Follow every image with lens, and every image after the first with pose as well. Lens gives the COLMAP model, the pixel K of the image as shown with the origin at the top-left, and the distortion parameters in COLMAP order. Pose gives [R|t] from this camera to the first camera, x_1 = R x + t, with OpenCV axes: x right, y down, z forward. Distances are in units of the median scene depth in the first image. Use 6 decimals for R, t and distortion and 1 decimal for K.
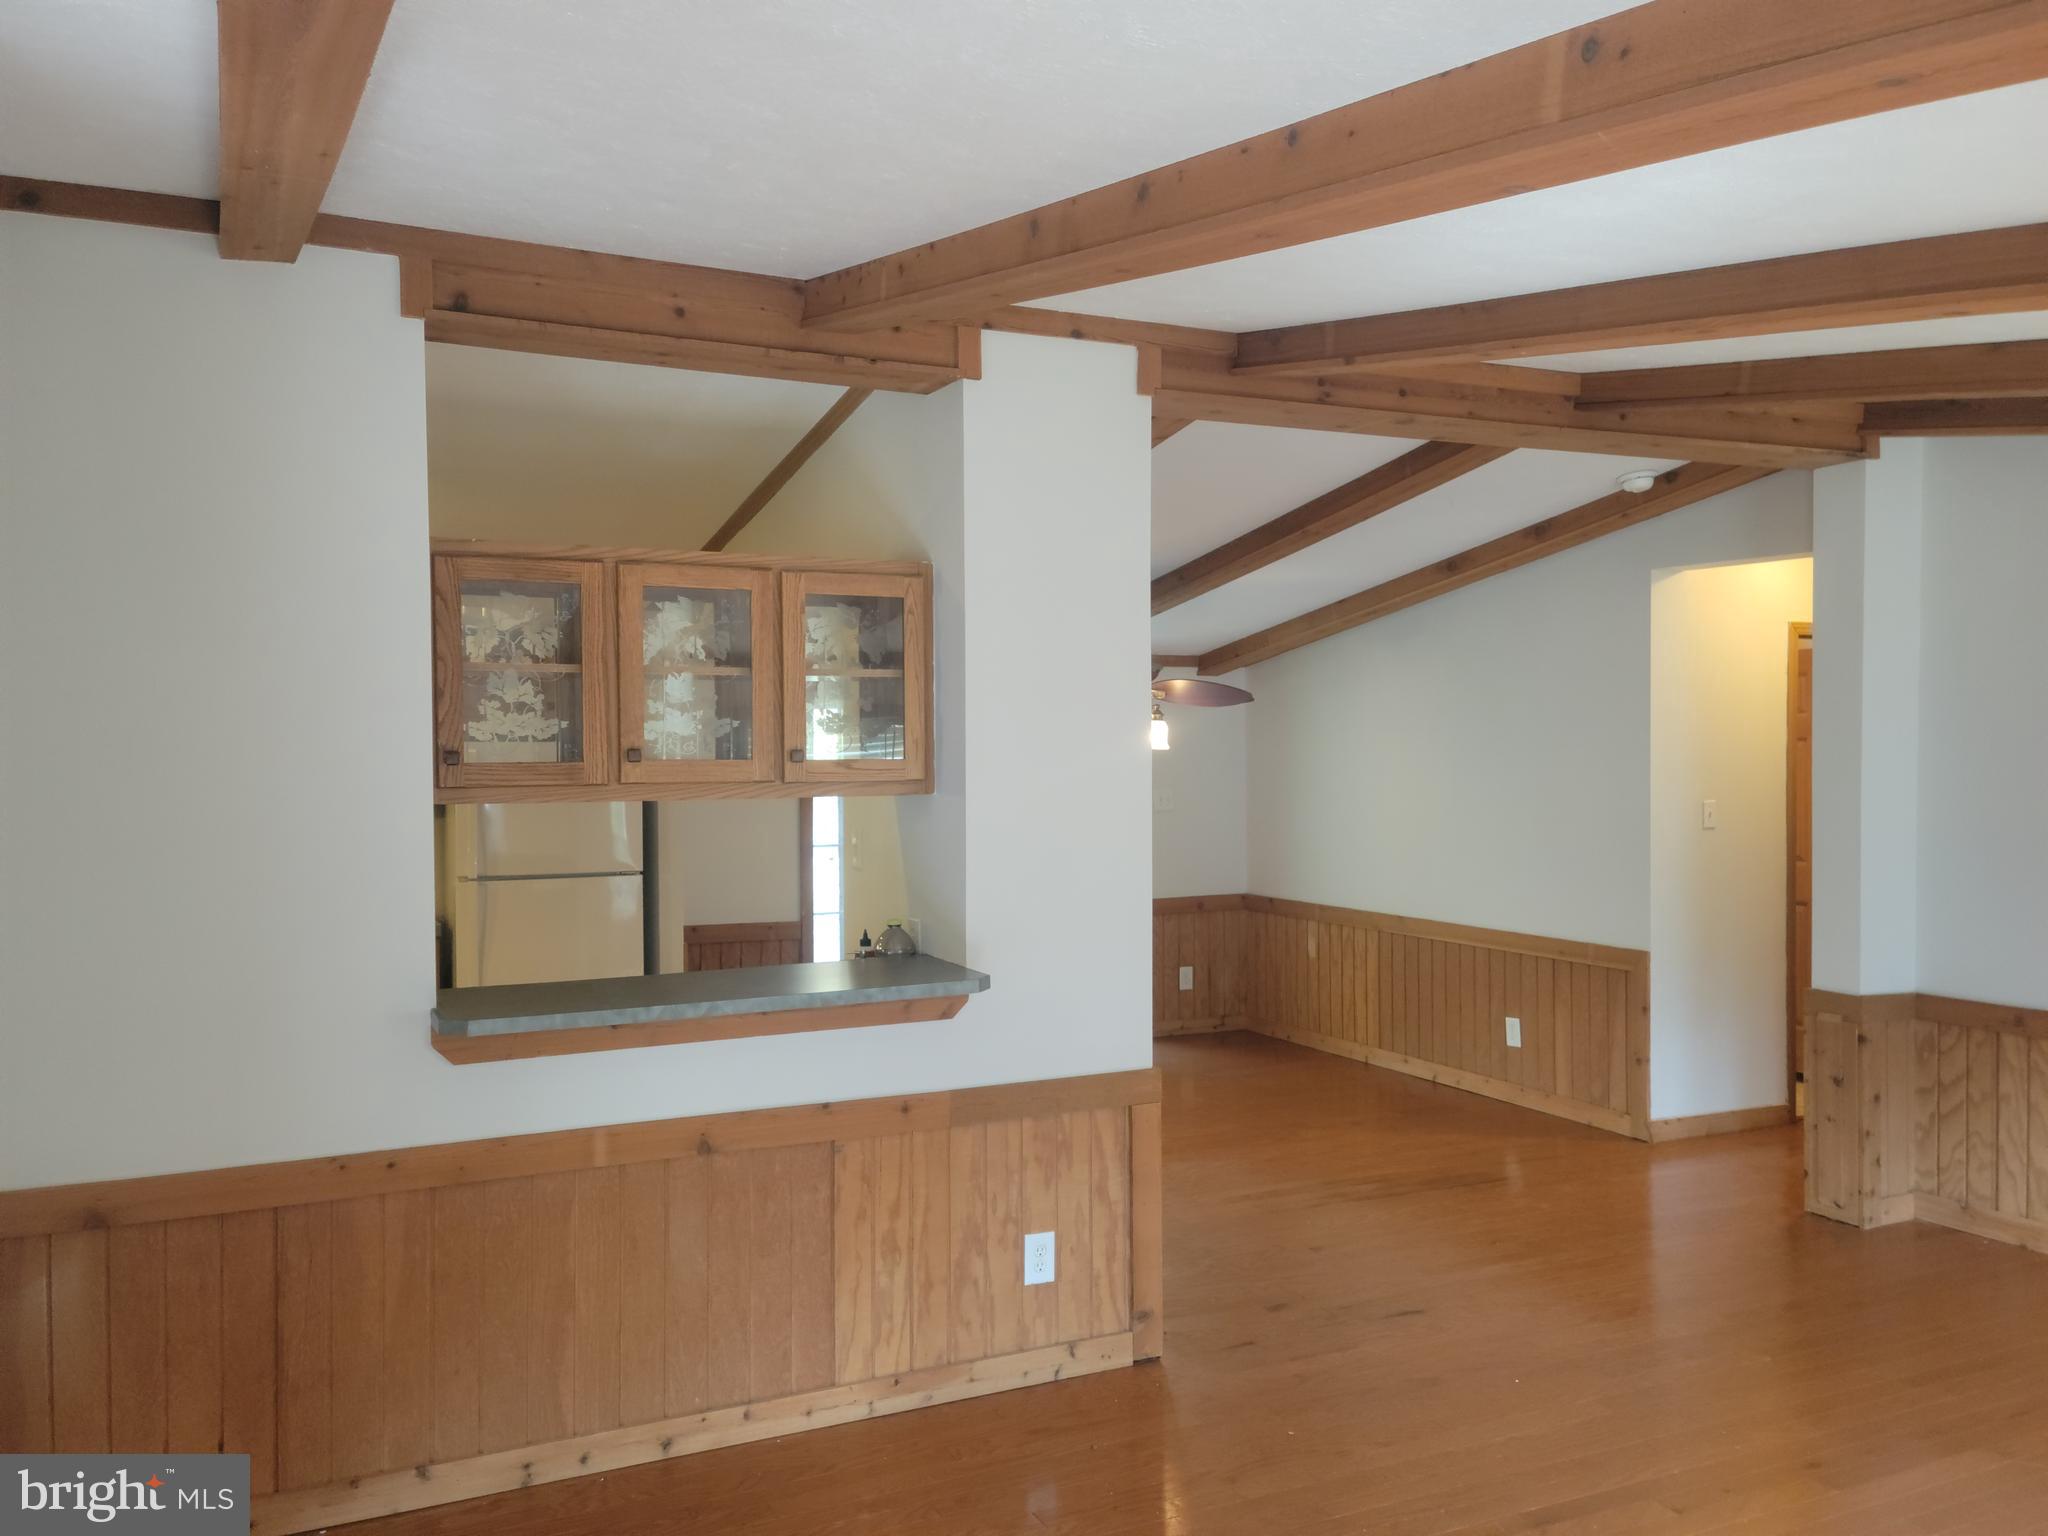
lens RADIAL K [[1626.3, 0, 1001.0], [0, 1626.3, 786.9], [0, 0, 1]] dist [0.098961, -0.102964]
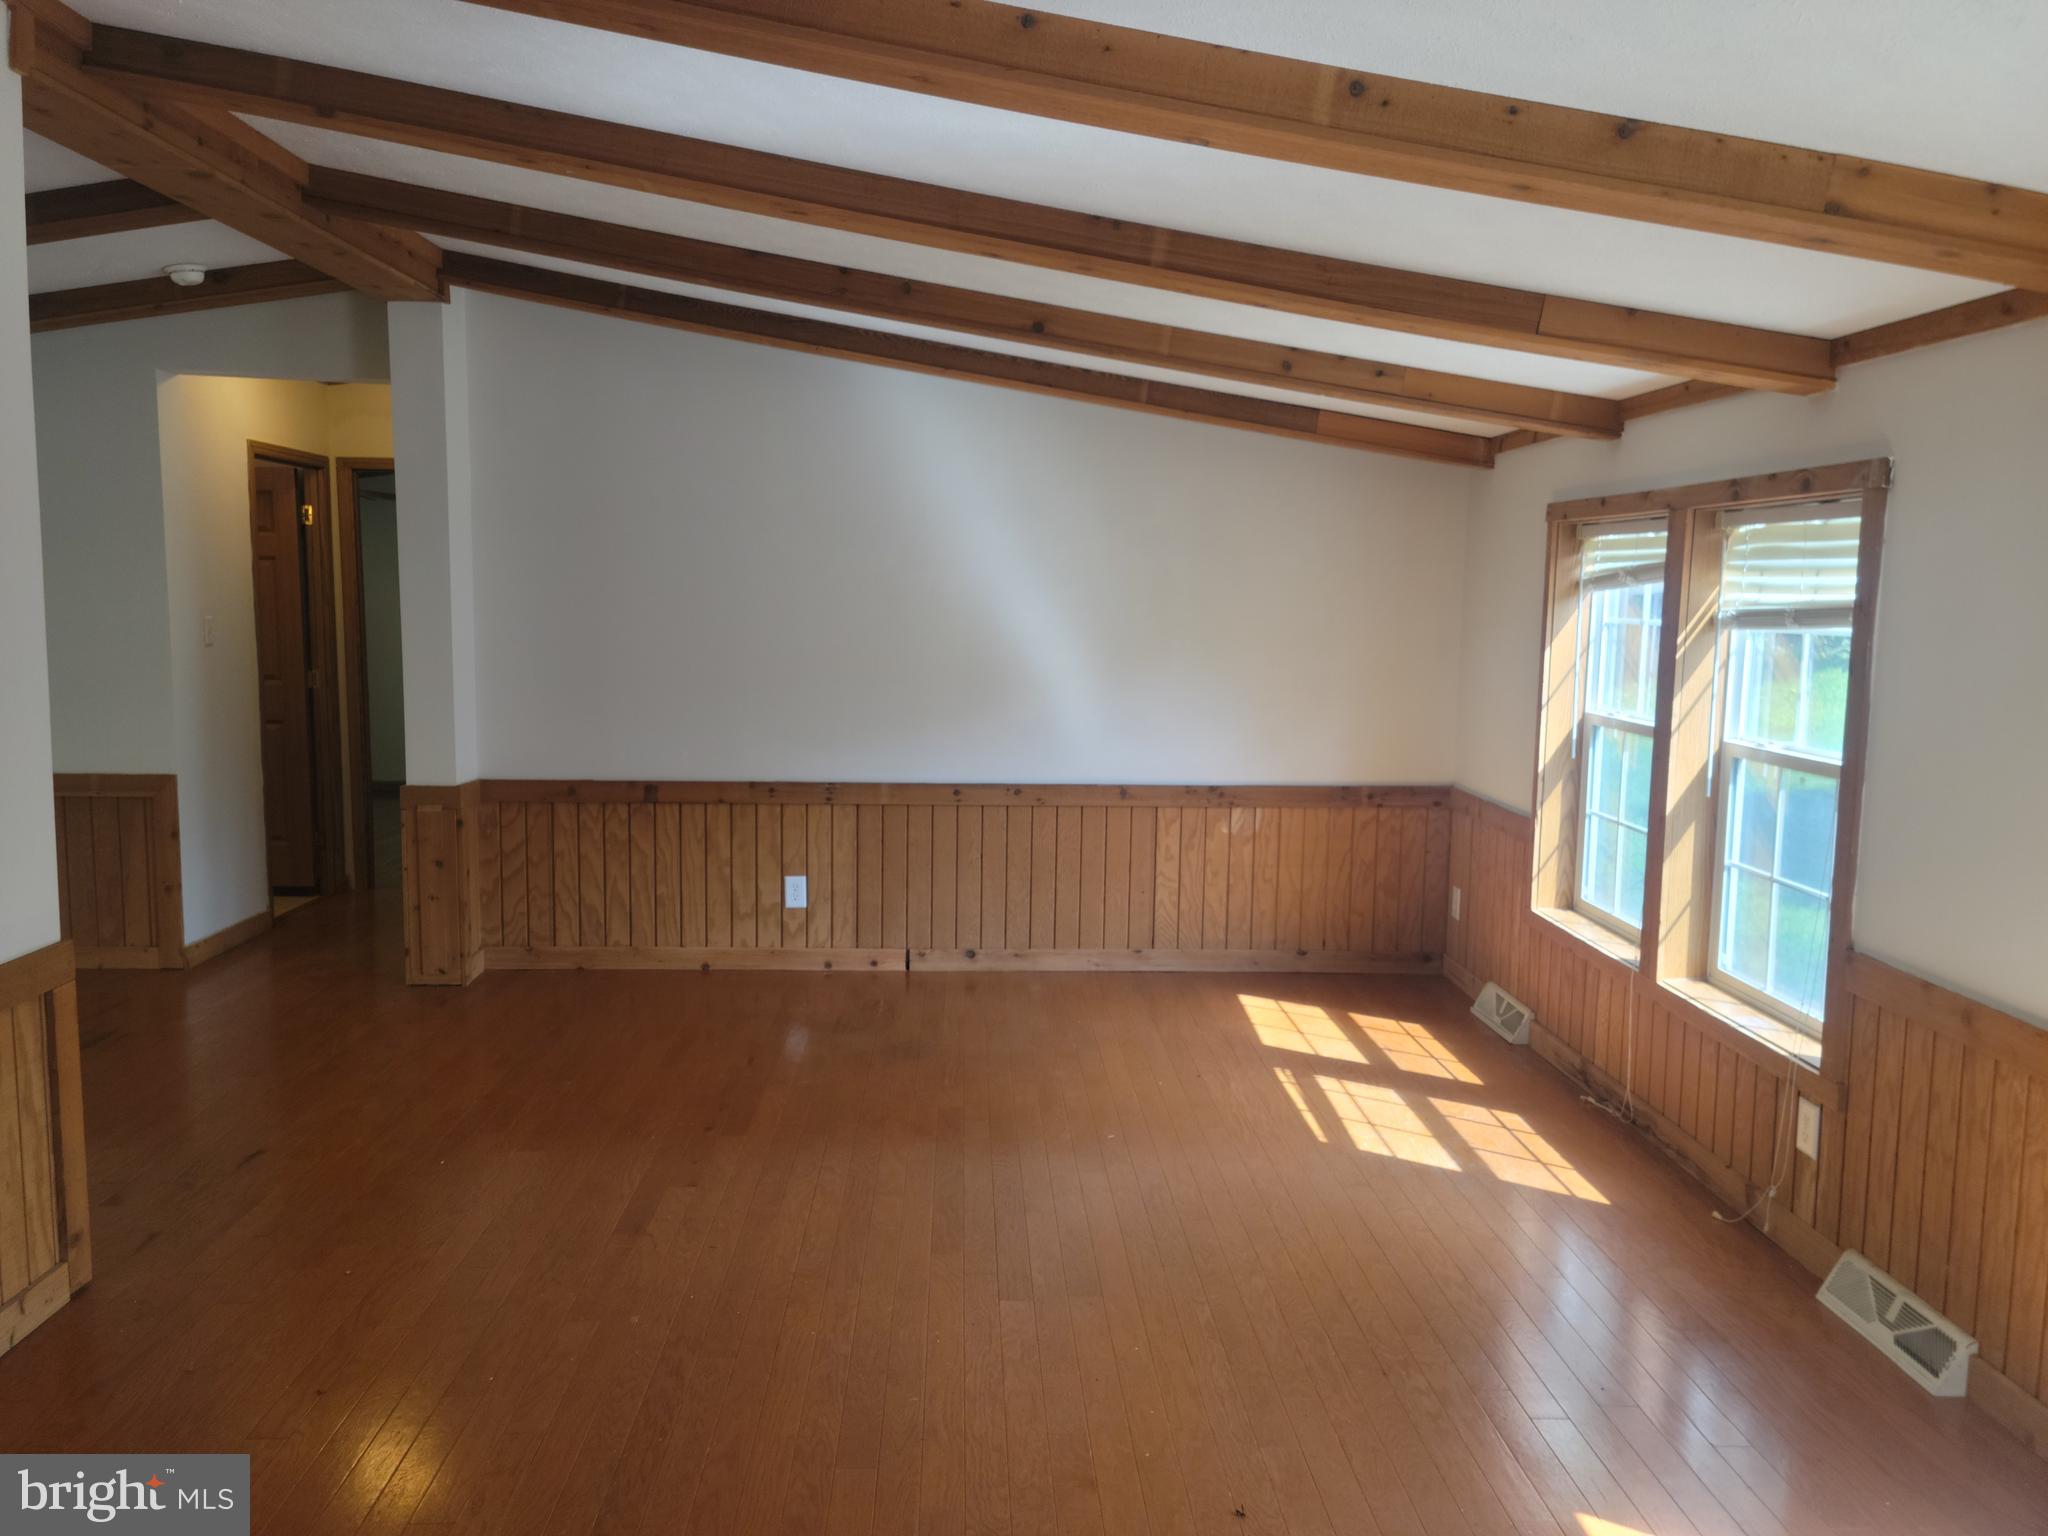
lens RADIAL K [[1627.6, 0, 1024.0], [0, 1627.6, 768.0], [0, 0, 1]] dist [0.206390, -0.255654]
pose [[0.395137, -0.084717, 0.914708, -0.383999], [0.005847, 0.995950, 0.089715, 0.013992], [-0.918604, -0.030102, 0.394032, 0.198150]]
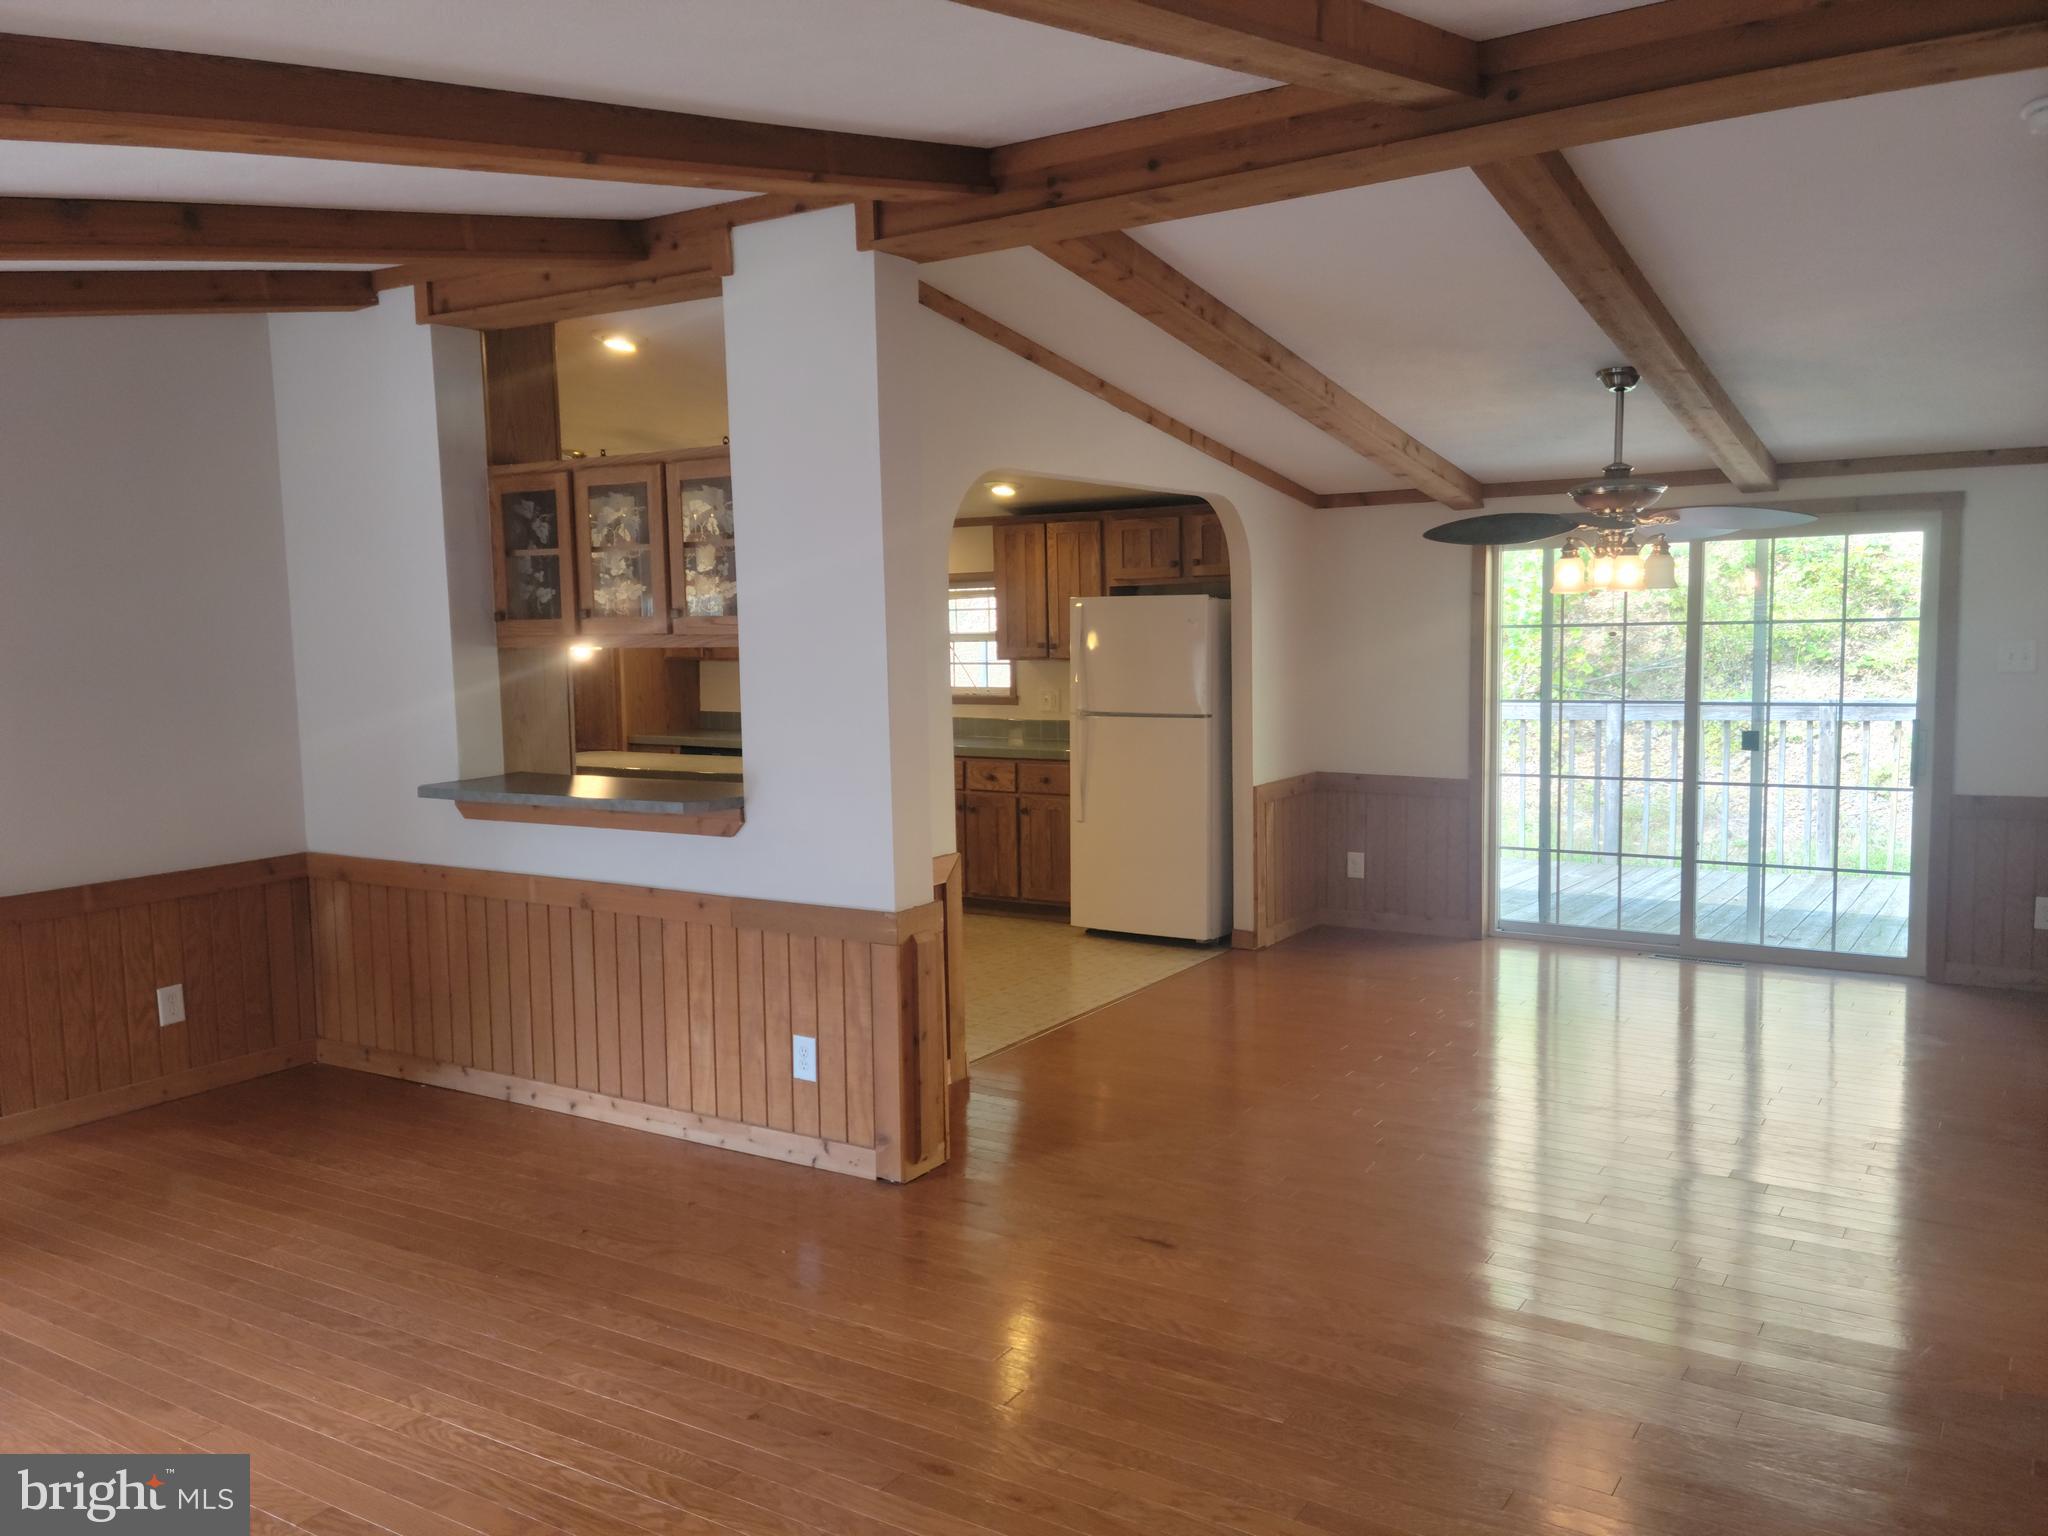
lens RADIAL K [[1612.6, 0, 990.5], [0, 1612.6, 781.1], [0, 0, 1]] dist [0.075286, -0.042885]
pose [[0.515055, 0.083461, -0.853084, 0.809108], [-0.003275, 0.995433, 0.095410, -0.007727], [0.857151, -0.046347, 0.512976, 0.430817]]
